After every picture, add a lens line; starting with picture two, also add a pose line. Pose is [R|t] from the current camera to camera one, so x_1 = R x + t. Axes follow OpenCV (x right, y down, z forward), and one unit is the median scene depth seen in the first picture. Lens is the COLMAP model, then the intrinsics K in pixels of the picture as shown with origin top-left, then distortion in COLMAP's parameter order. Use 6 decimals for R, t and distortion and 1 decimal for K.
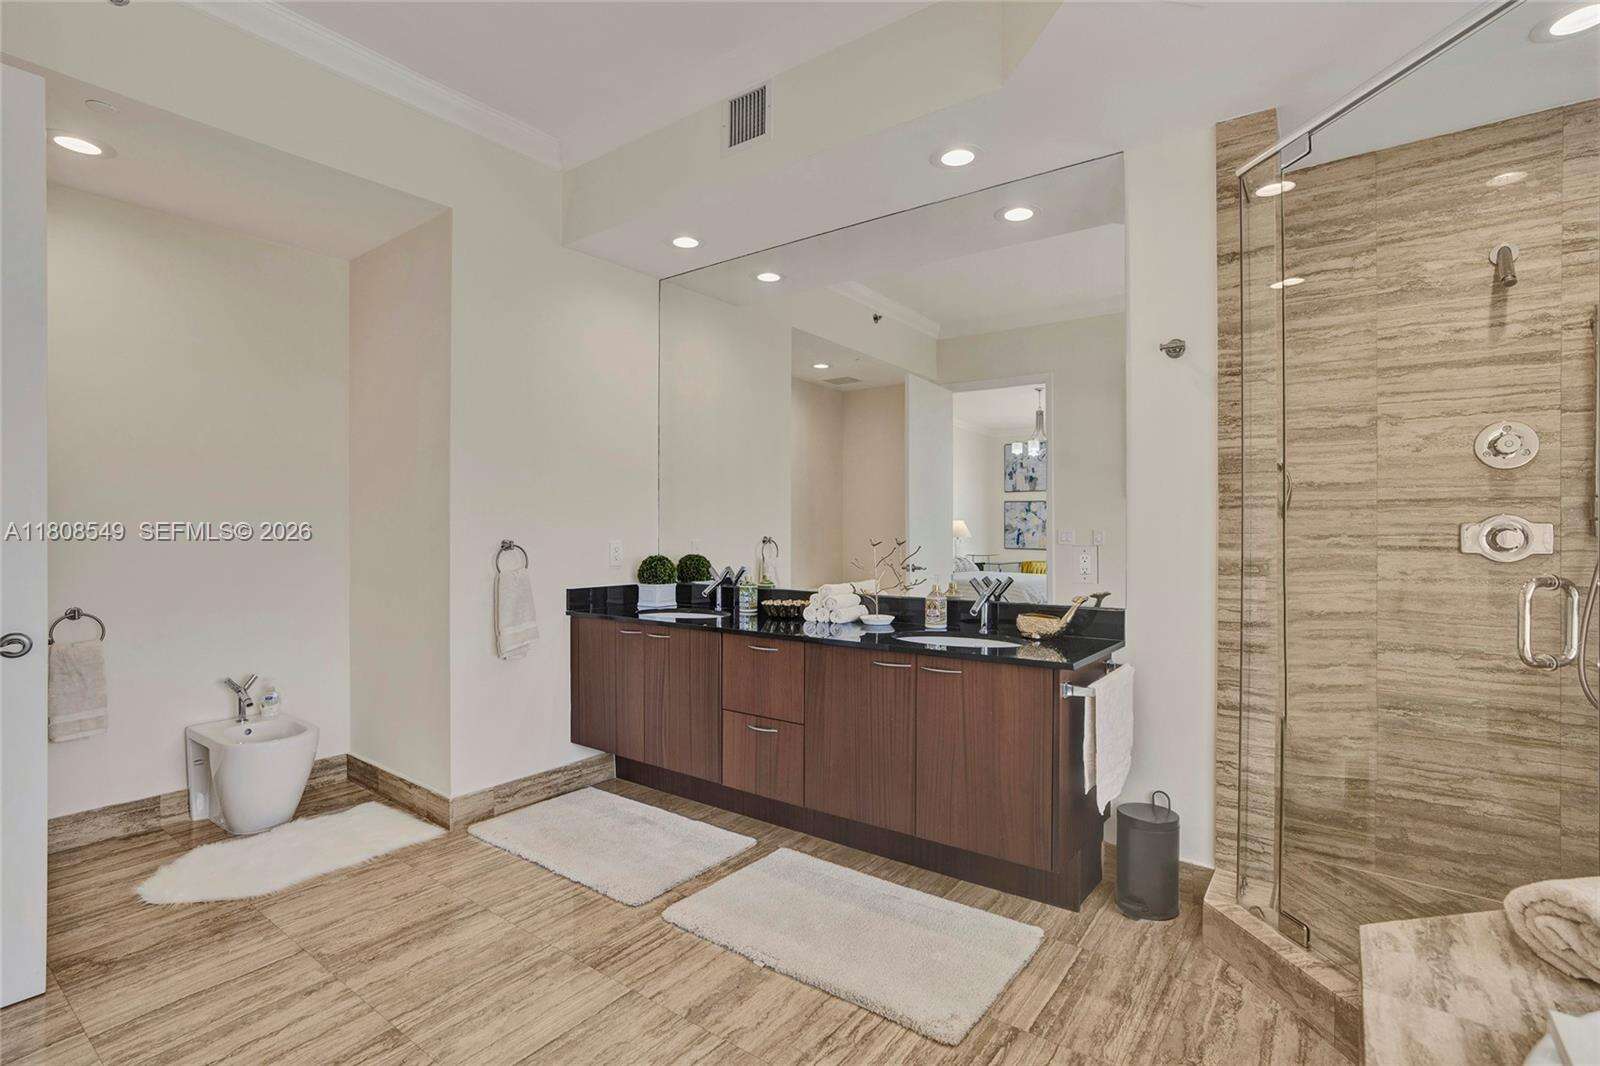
lens RADIAL K [[741.9, 0, 765.1], [0, 741.9, 521.5], [0, 0, 1]] dist [-0.020335, 0.000292]
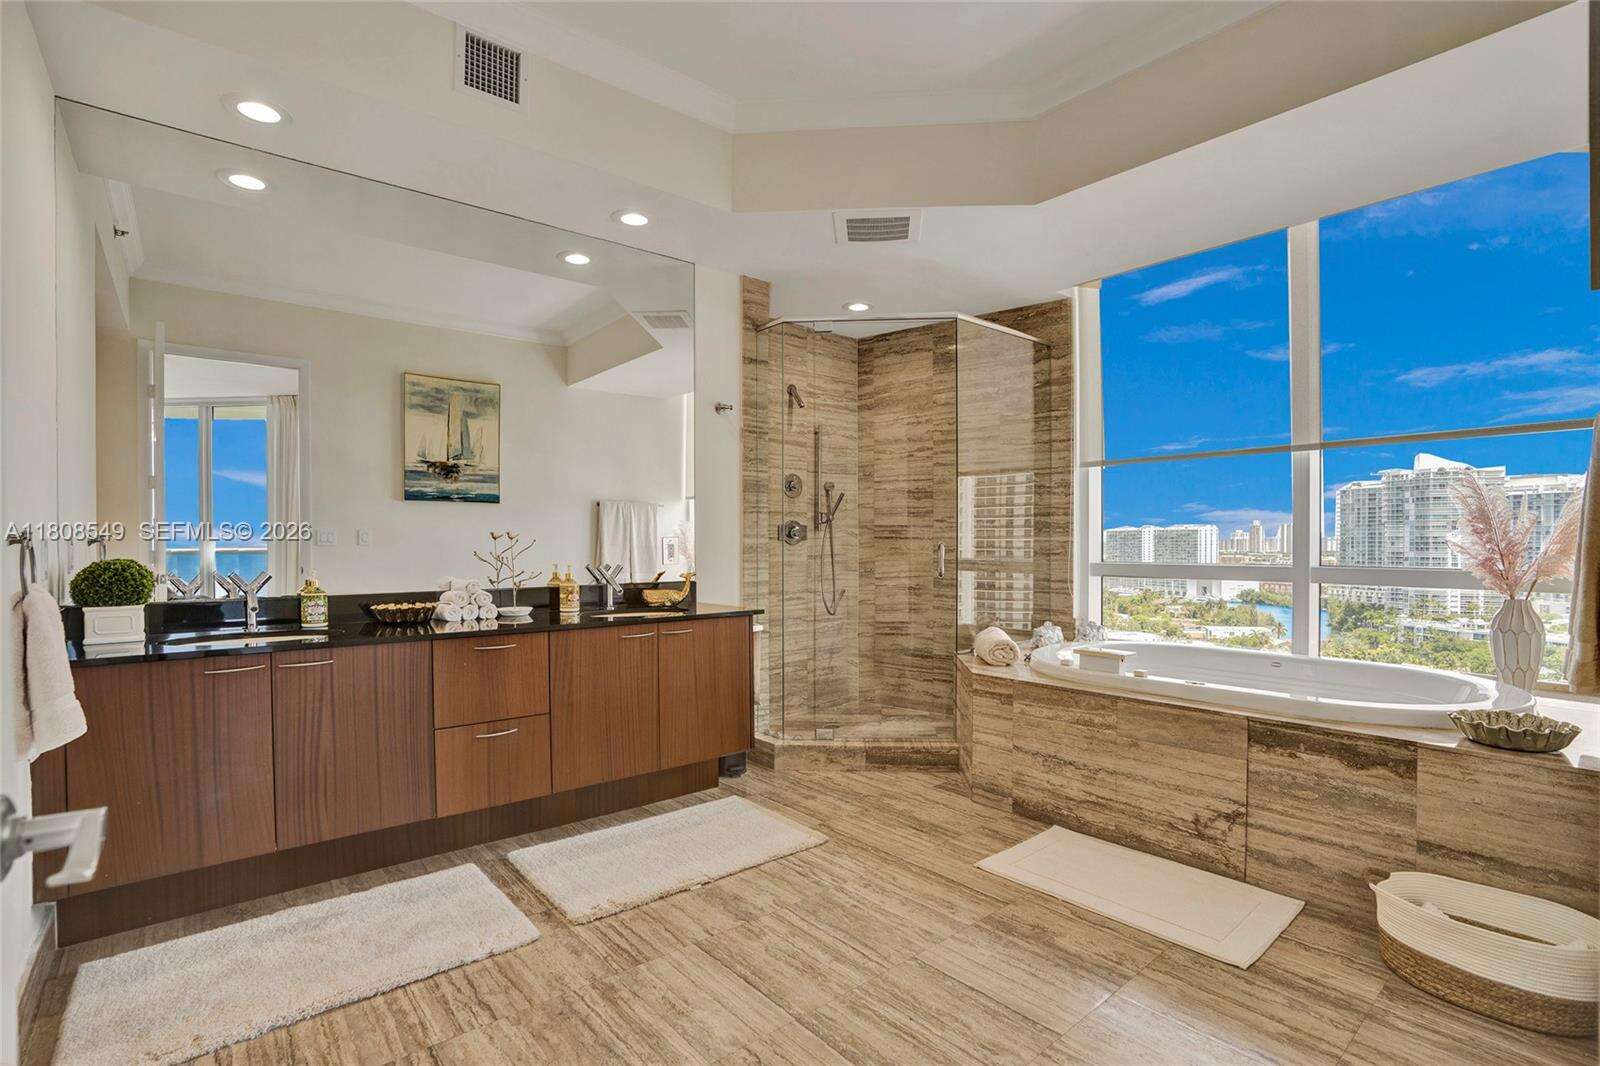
lens RADIAL K [[749.4, 0, 804.2], [0, 749.4, 531.3], [0, 0, 1]] dist [-0.022101, 0.001304]
pose [[0.240308, 0.011307, 0.970631, -0.888420], [-0.005954, 0.999931, -0.010174, 0.036769], [-0.970679, -0.003334, 0.240358, 0.435795]]
